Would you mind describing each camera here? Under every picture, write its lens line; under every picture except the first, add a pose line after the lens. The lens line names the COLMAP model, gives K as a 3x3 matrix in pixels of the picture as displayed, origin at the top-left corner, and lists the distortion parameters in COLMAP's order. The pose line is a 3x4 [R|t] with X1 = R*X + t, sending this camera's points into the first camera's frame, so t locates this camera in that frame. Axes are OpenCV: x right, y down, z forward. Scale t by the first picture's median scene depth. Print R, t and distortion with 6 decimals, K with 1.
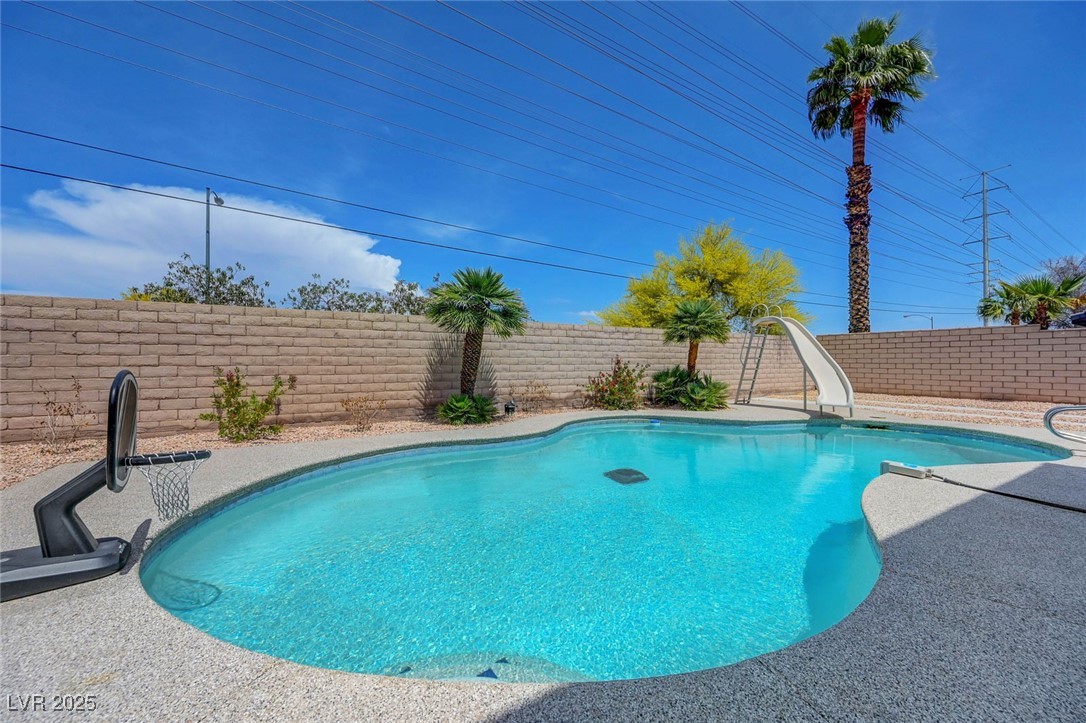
lens RADIAL K [[427.5, 0, 550.1], [0, 427.5, 361.1], [0, 0, 1]] dist [0.001212, -0.000402]
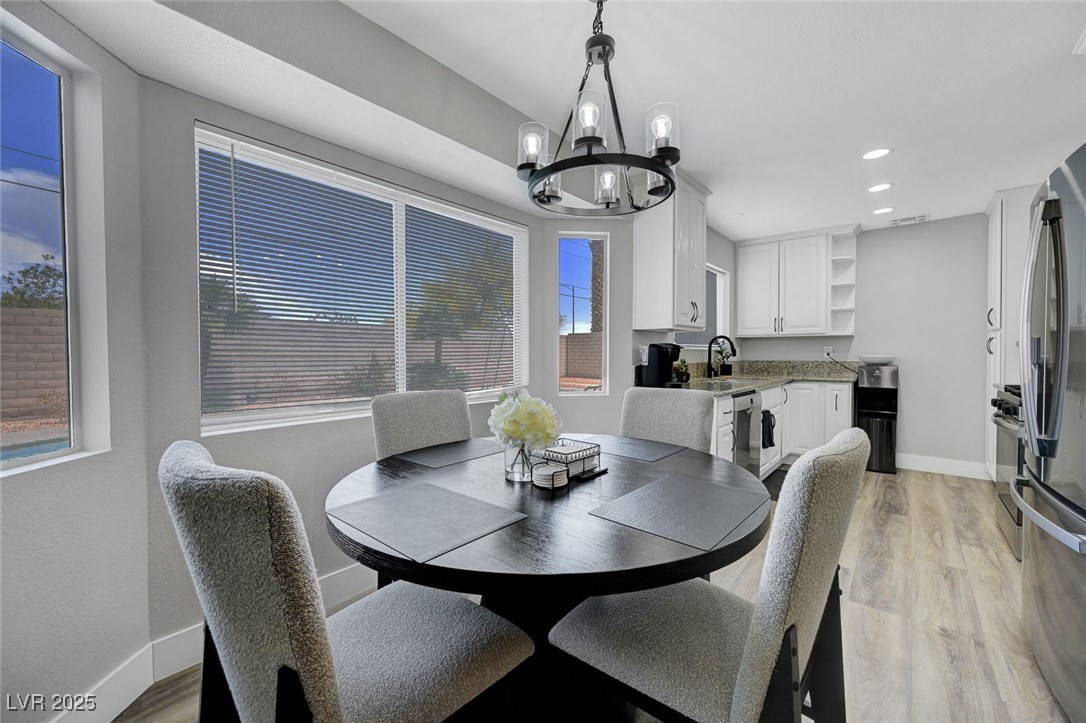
lens RADIAL K [[427.5, 0, 550.1], [0, 427.5, 361.1], [0, 0, 1]] dist [0.001212, -0.000402]
pose [[0.948159, -0.004613, 0.317763, 0.244130], [-0.003392, 0.999691, 0.024635, -0.014643], [-0.317778, -0.024436, 0.947850, -0.262651]]
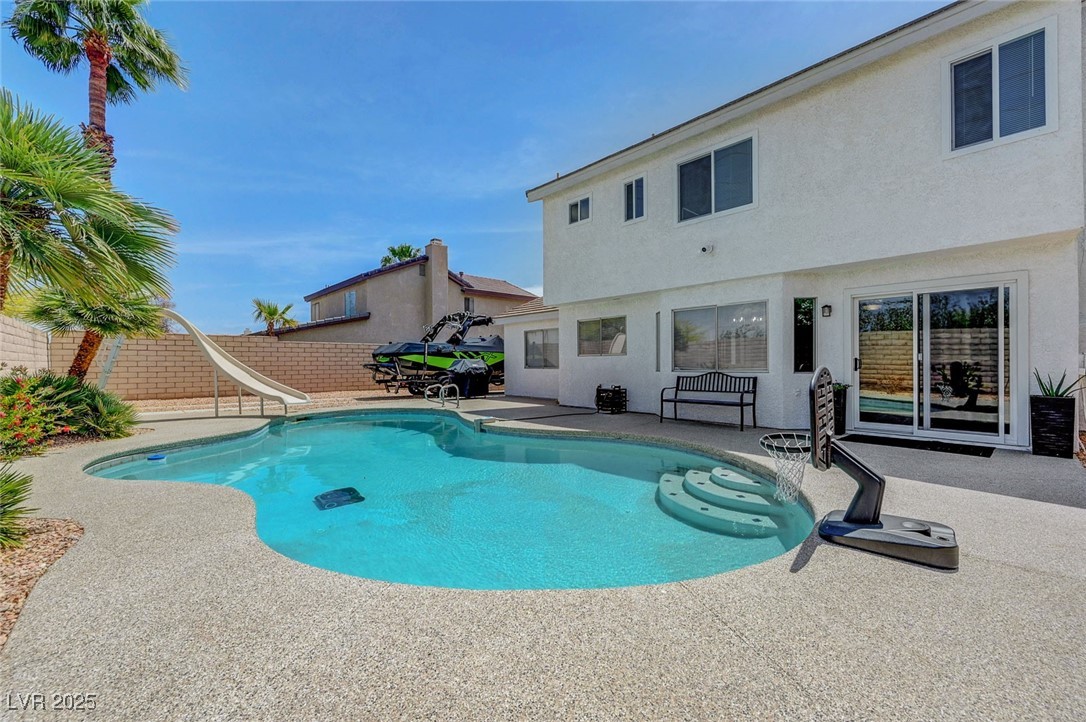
lens RADIAL K [[446.7, 0, 562.2], [0, 446.7, 360.5], [0, 0, 1]] dist [-0.000531, -0.000329]
pose [[-0.241885, 0.007722, 0.970274, -0.477671], [0.002161, 0.999970, -0.007420, 0.001493], [-0.970303, 0.000302, -0.241894, 0.471919]]
